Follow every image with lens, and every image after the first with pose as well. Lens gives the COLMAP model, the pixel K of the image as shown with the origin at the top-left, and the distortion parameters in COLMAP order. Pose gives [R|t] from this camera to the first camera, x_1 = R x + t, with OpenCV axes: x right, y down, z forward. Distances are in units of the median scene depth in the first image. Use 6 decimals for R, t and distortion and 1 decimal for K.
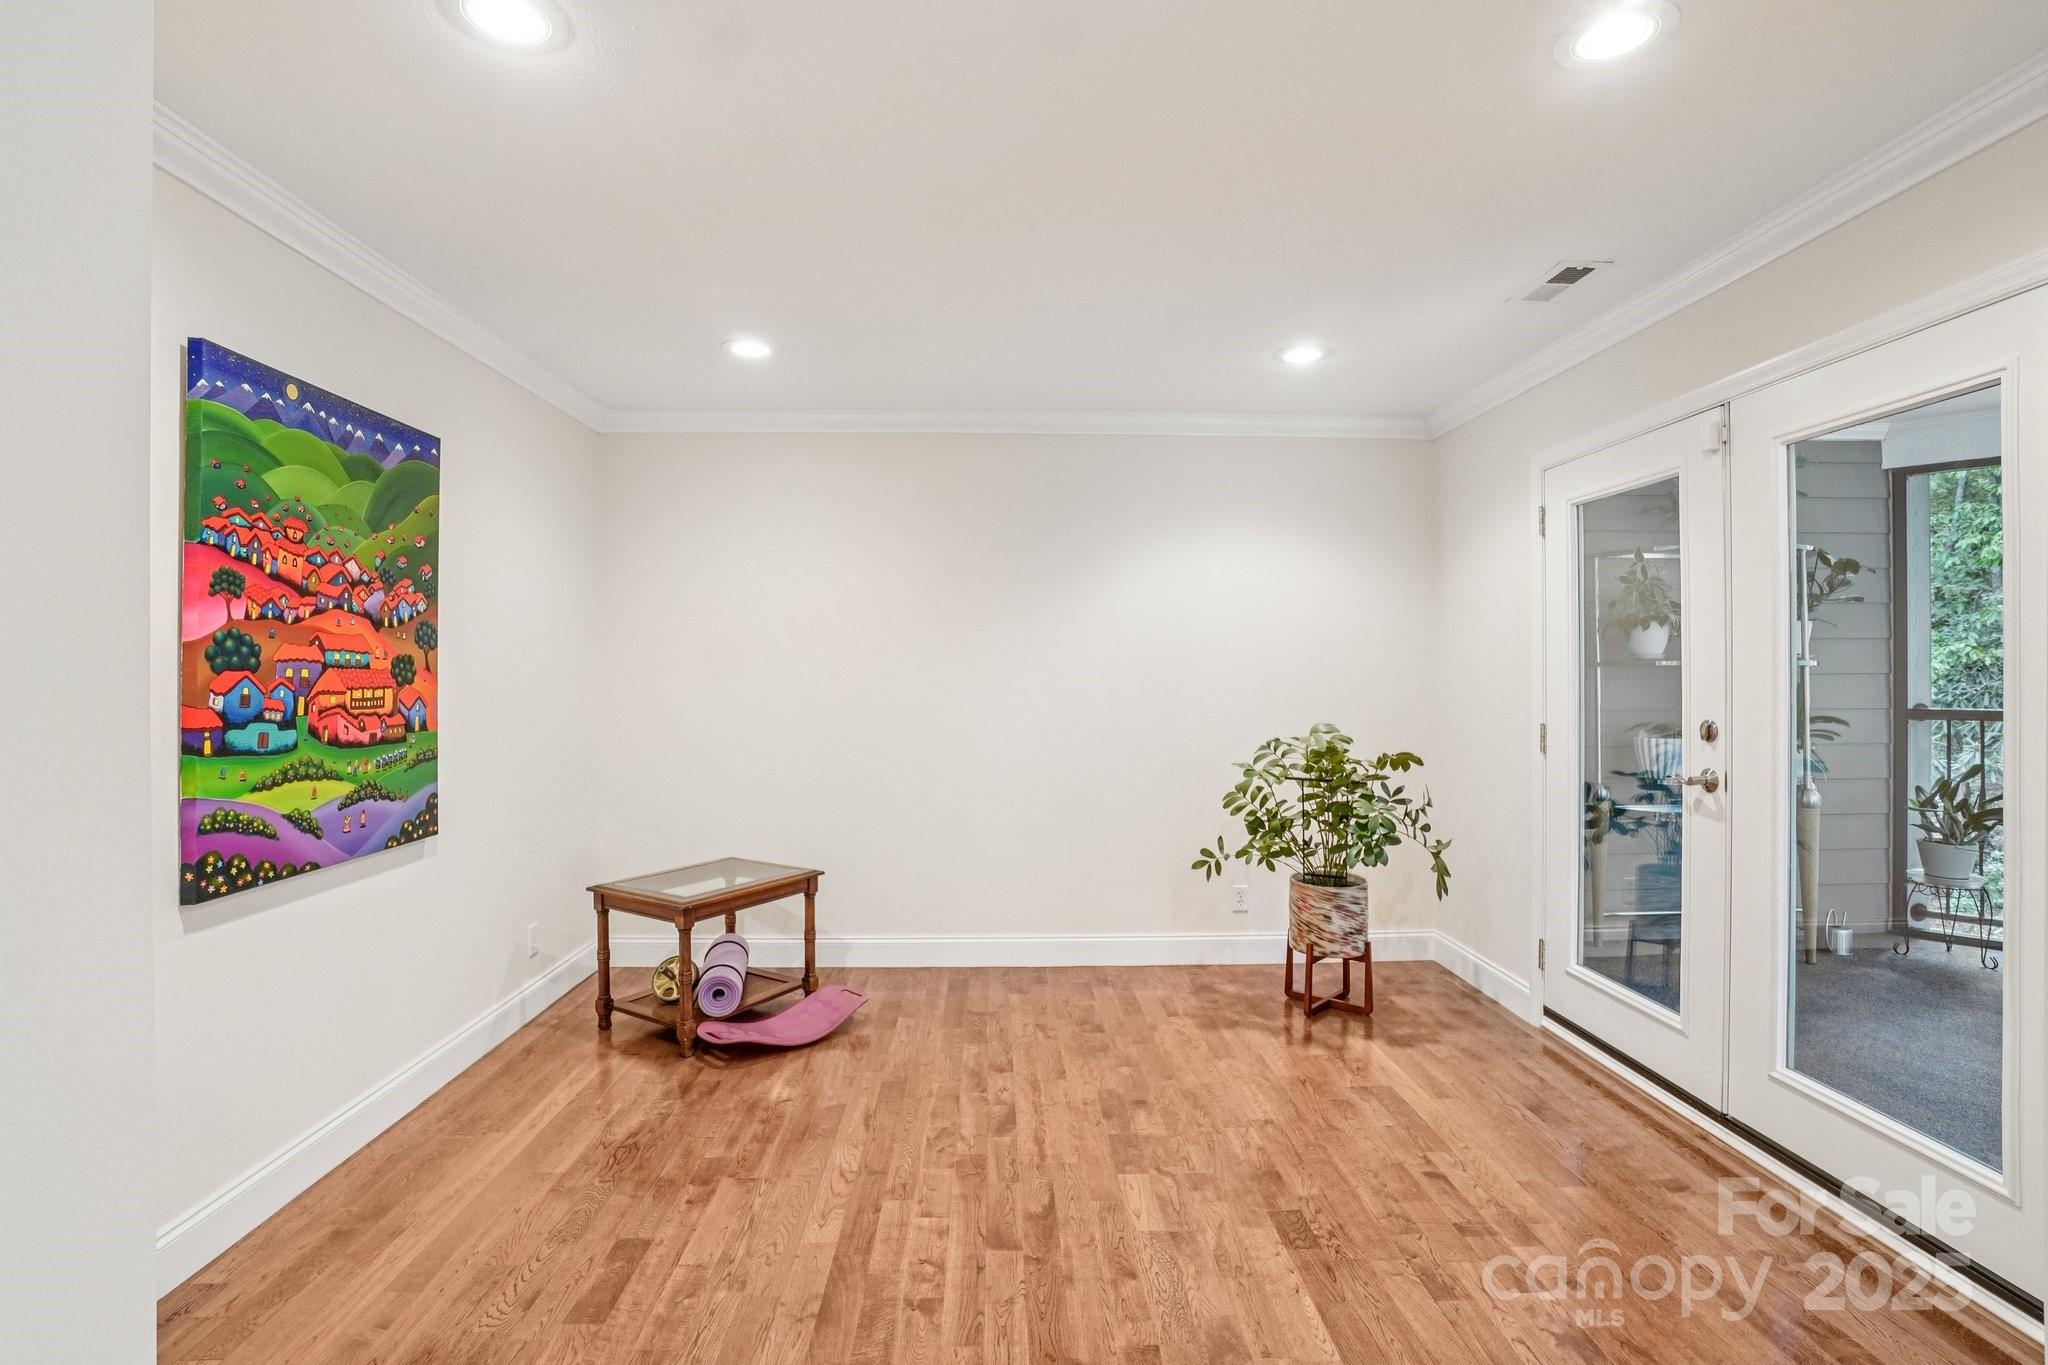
lens RADIAL K [[929.5, 0, 1025.7], [0, 929.5, 668.2], [0, 0, 1]] dist [-0.060074, 0.020519]
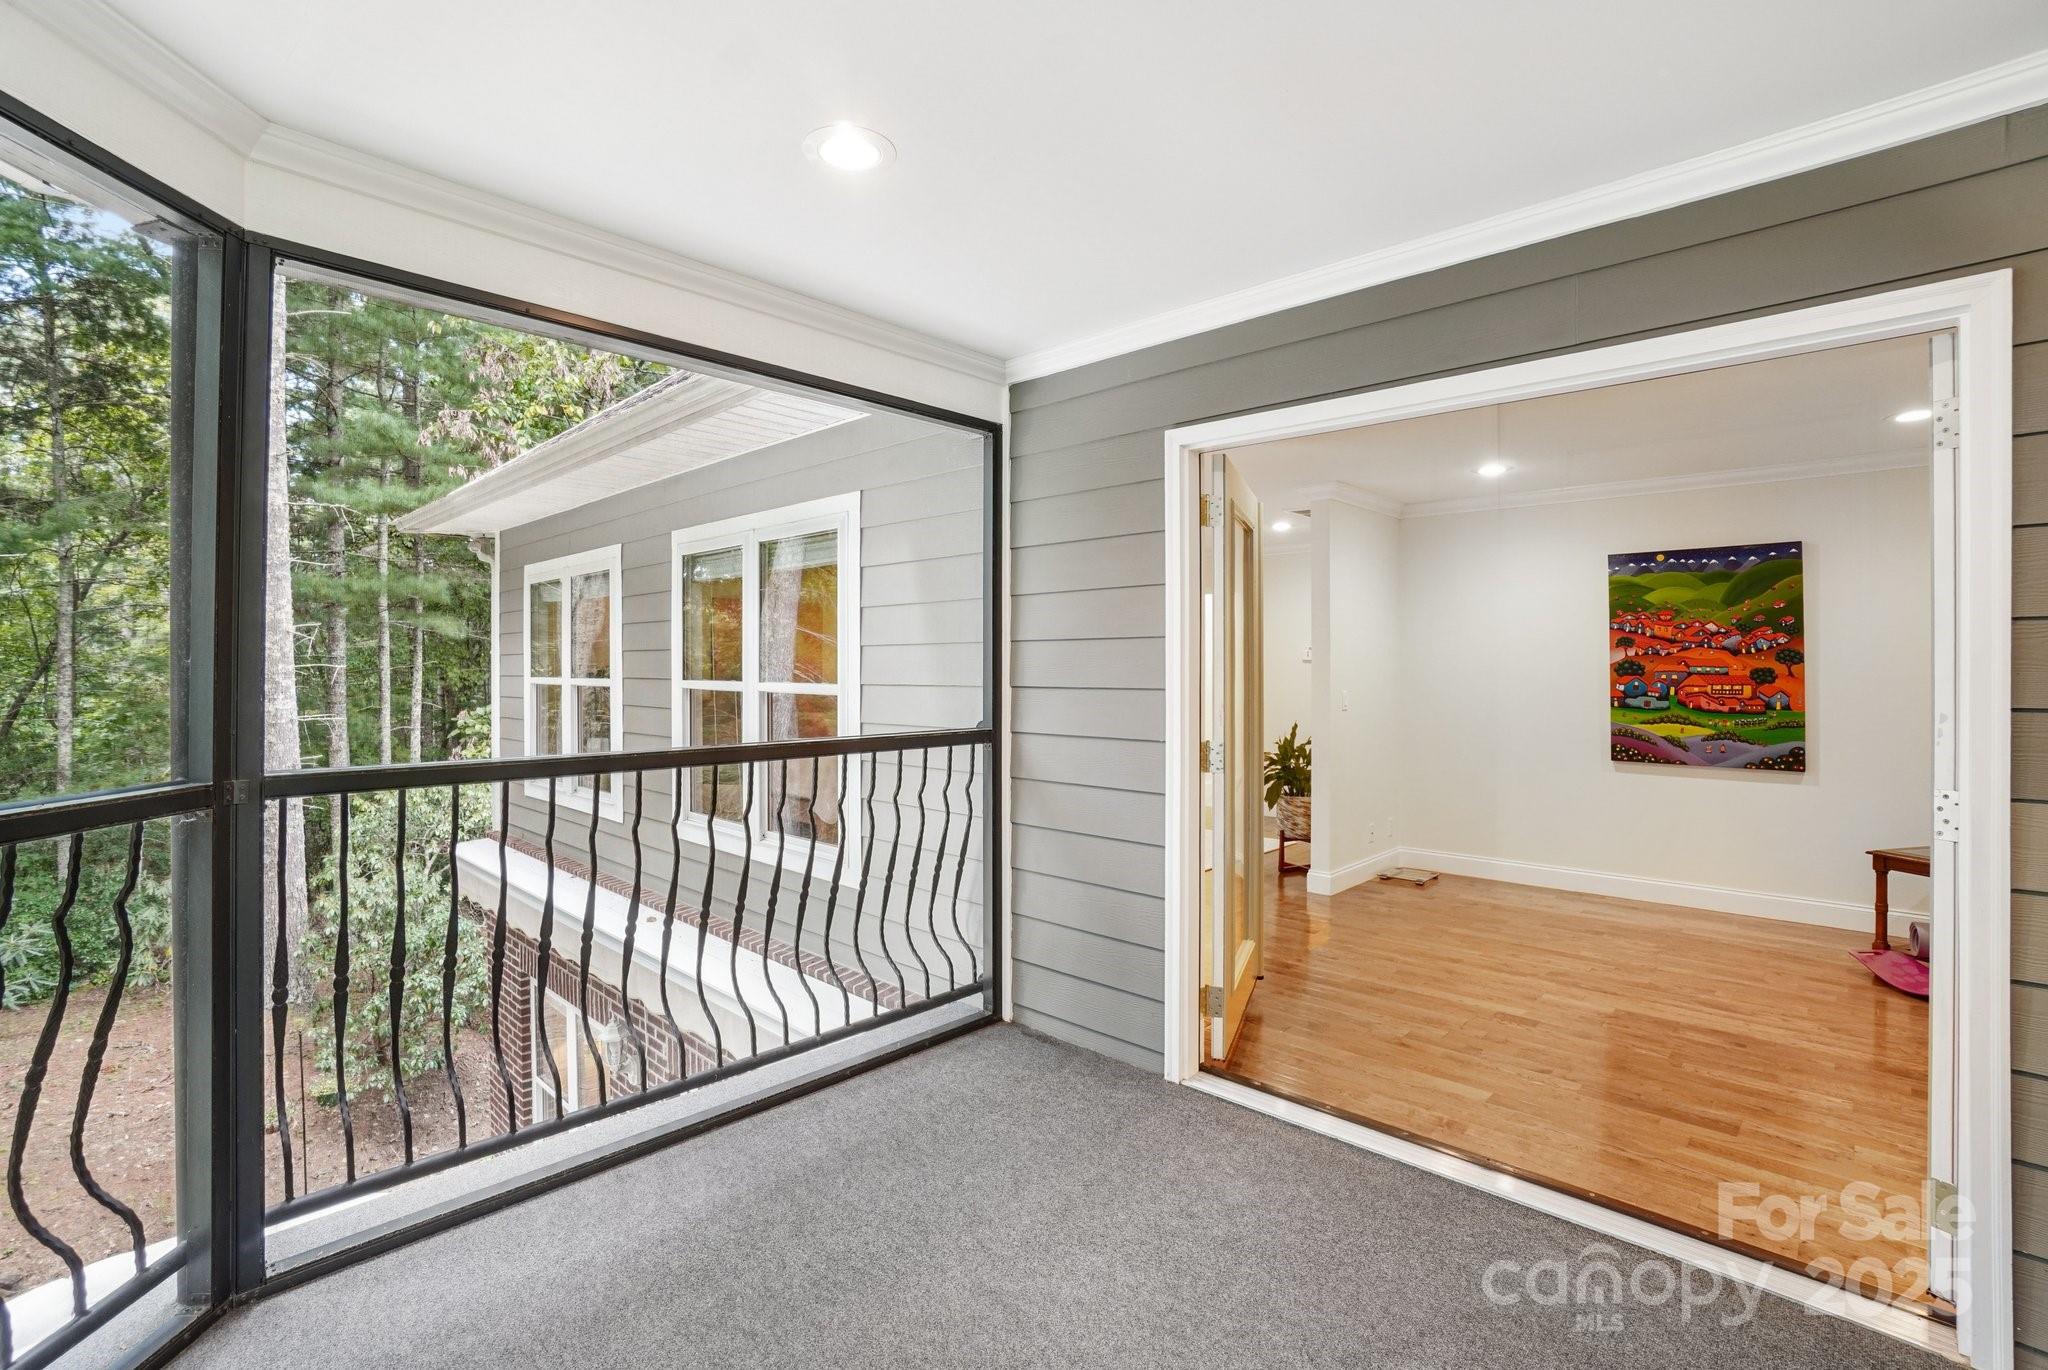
lens RADIAL K [[1004.3, 0, 1020.3], [0, 1004.3, 663.6], [0, 0, 1]] dist [0.001447, 0.000125]
pose [[-0.700382, 0.003577, -0.713759, 2.120174], [0.005632, 0.999984, -0.000515, -0.035297], [0.713746, -0.004381, -0.700391, 1.552624]]
